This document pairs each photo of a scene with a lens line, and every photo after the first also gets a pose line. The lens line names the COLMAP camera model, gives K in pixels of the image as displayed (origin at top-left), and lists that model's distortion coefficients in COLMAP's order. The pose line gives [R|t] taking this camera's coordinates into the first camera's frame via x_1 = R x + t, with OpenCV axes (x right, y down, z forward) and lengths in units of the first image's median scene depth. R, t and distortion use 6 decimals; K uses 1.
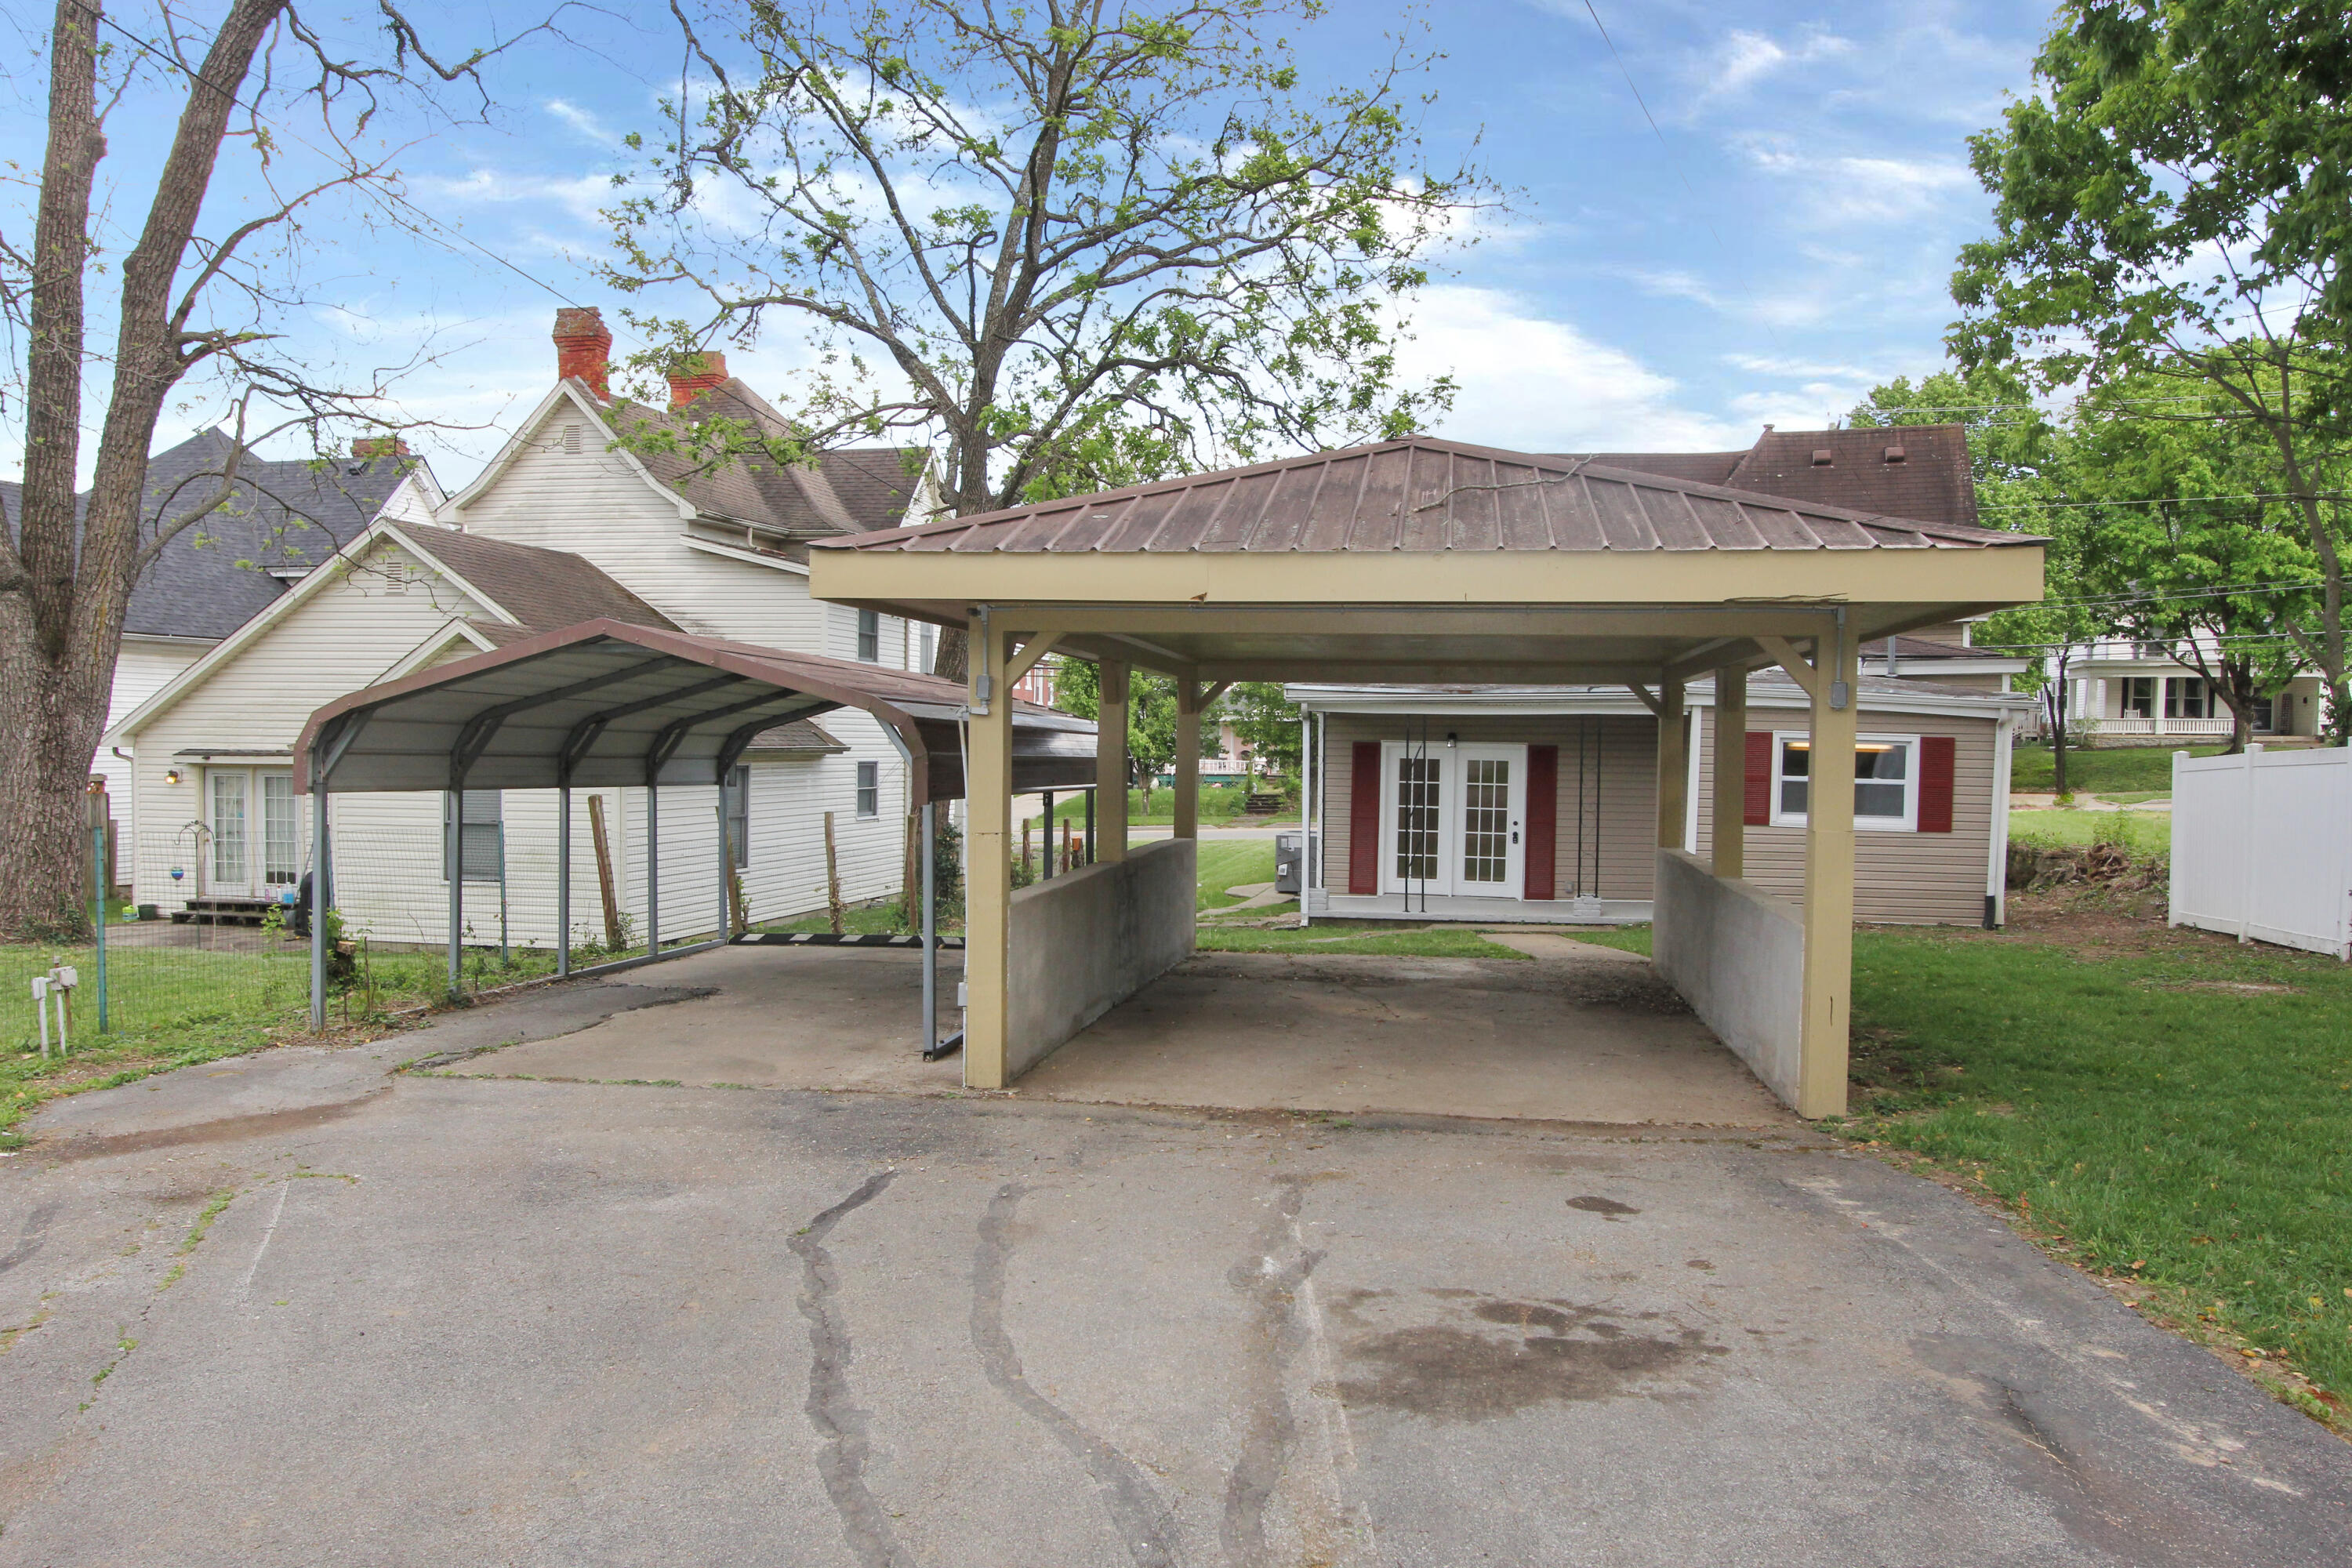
lens RADIAL K [[1768.5, 0, 1176.0], [0, 1768.5, 784.0], [0, 0, 1]] dist [0.003345, -0.001689]
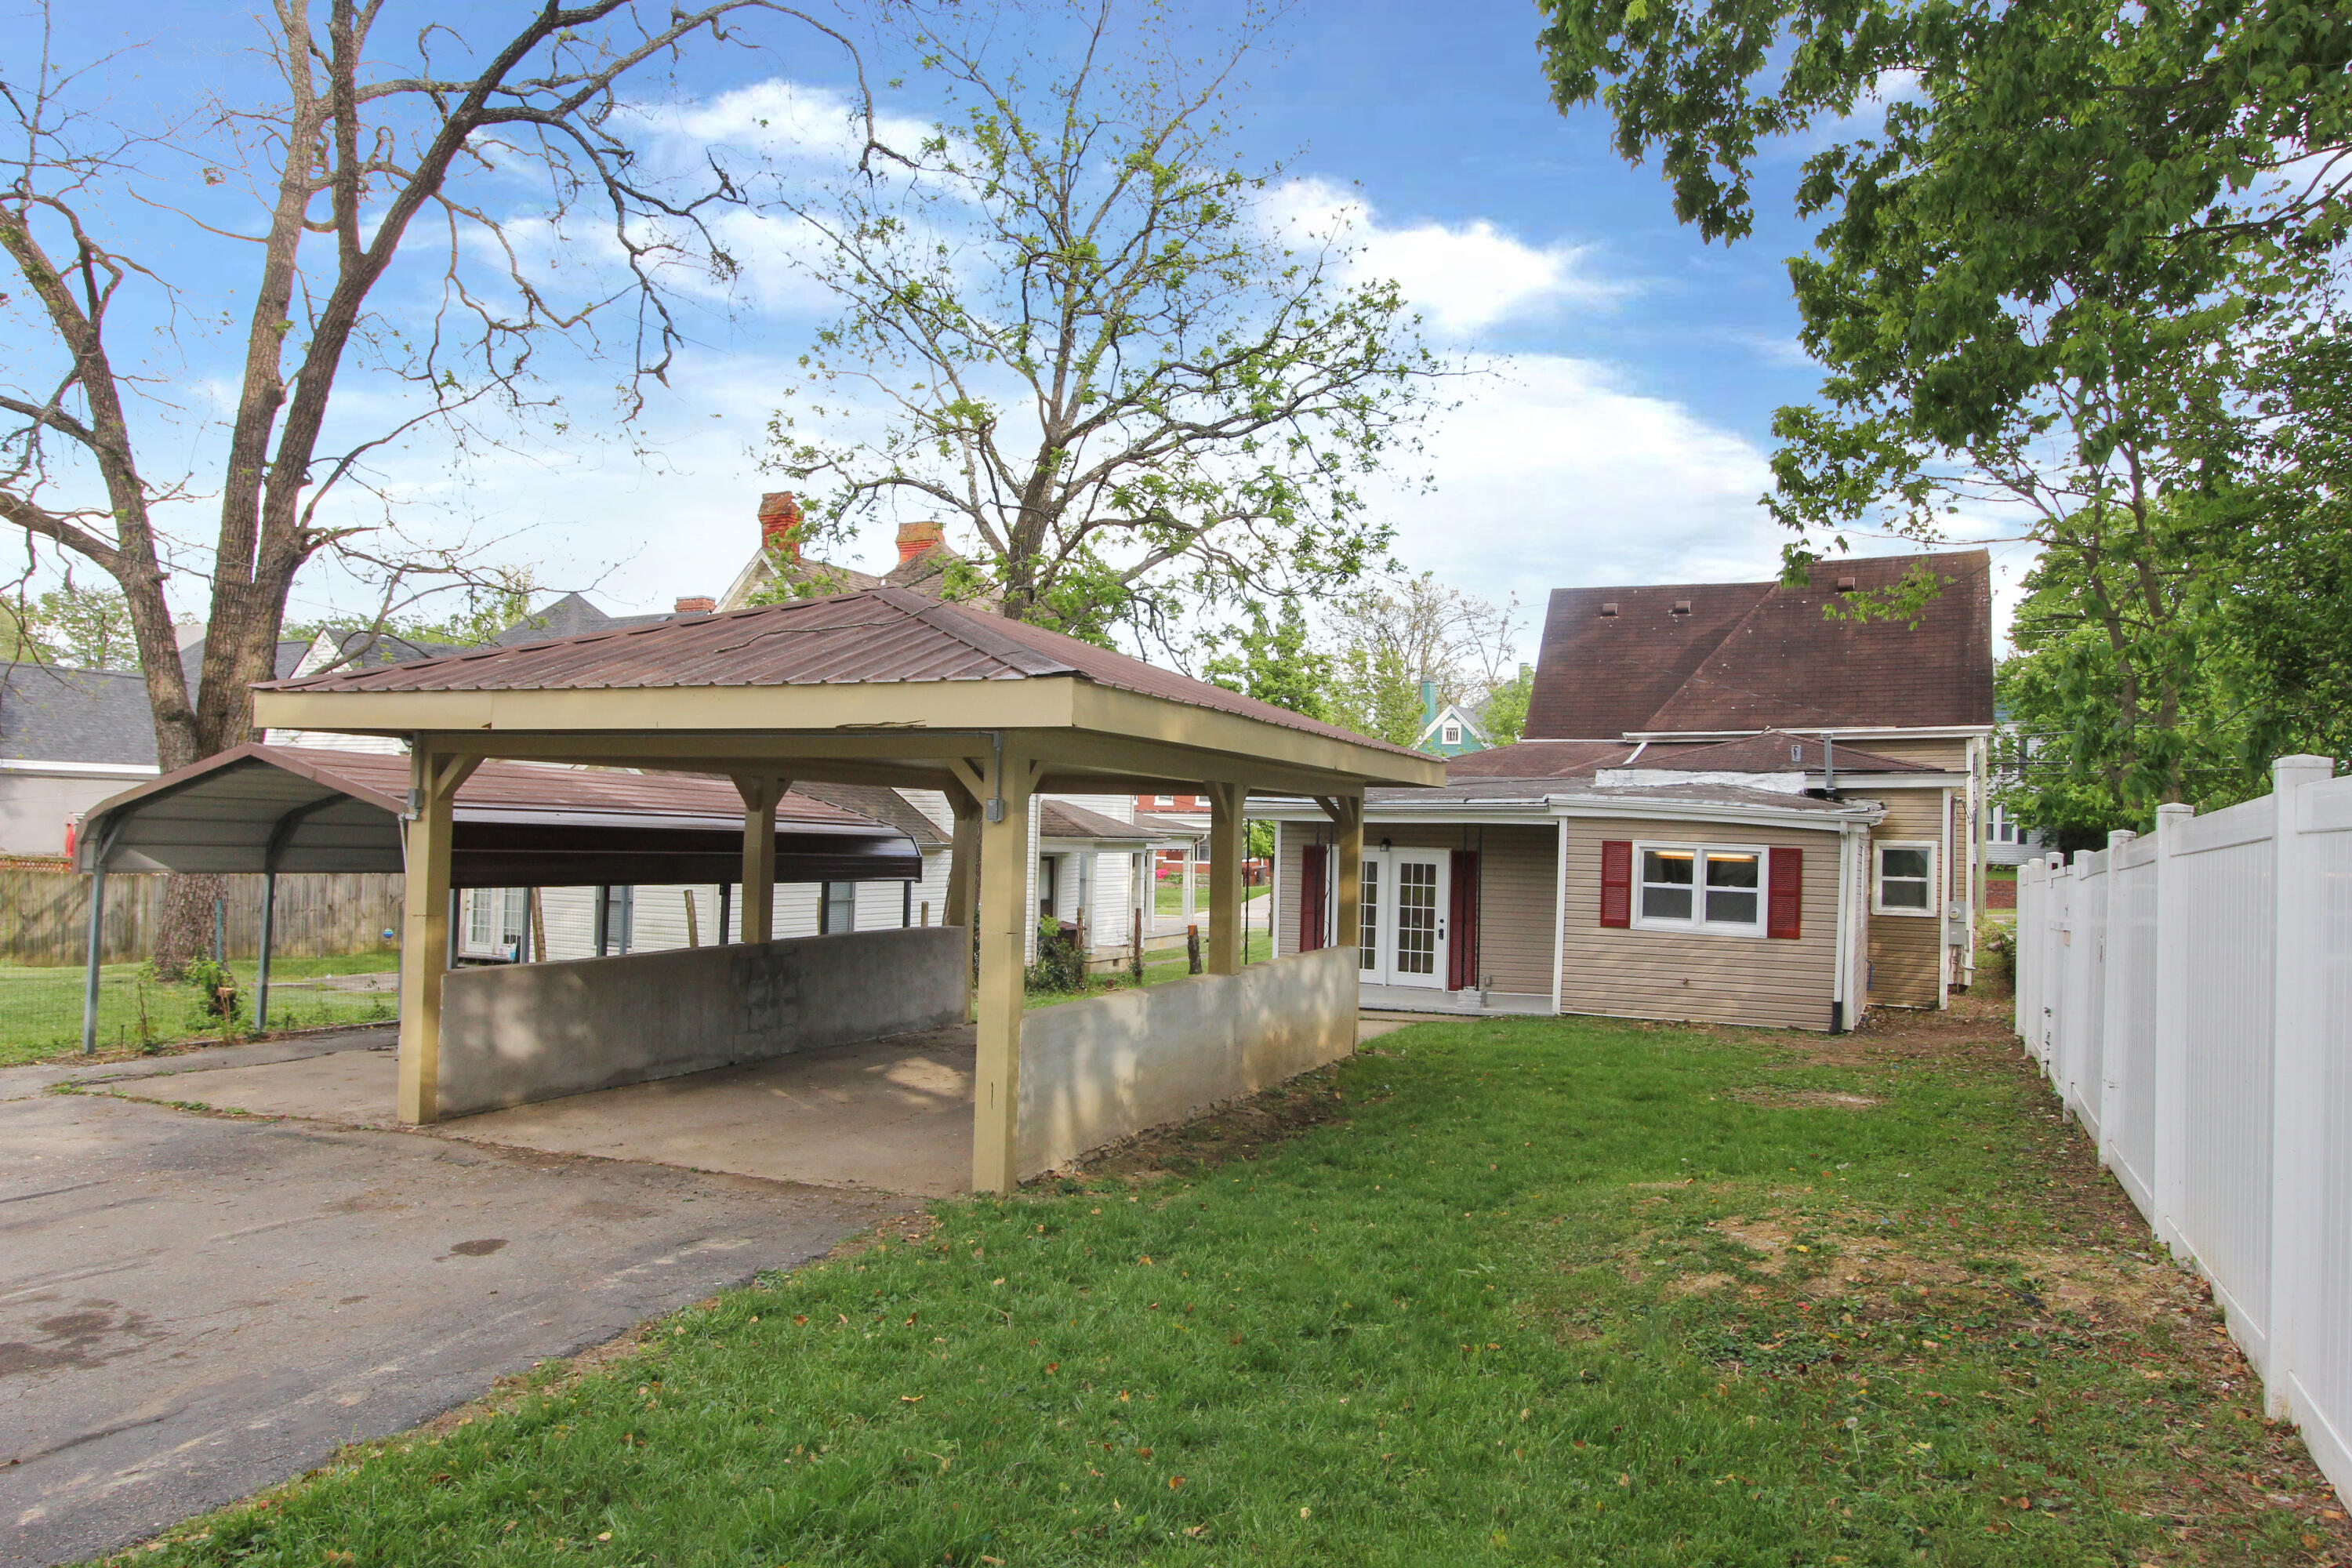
lens RADIAL K [[1522.5, 0, 1176.0], [0, 1522.5, 784.0], [0, 0, 1]] dist [-0.013879, 0.006009]
pose [[0.973157, 0.003895, -0.230110, 0.282141], [-0.017926, 0.998102, -0.058918, -0.004687], [0.229443, 0.061462, 0.971380, 0.036727]]
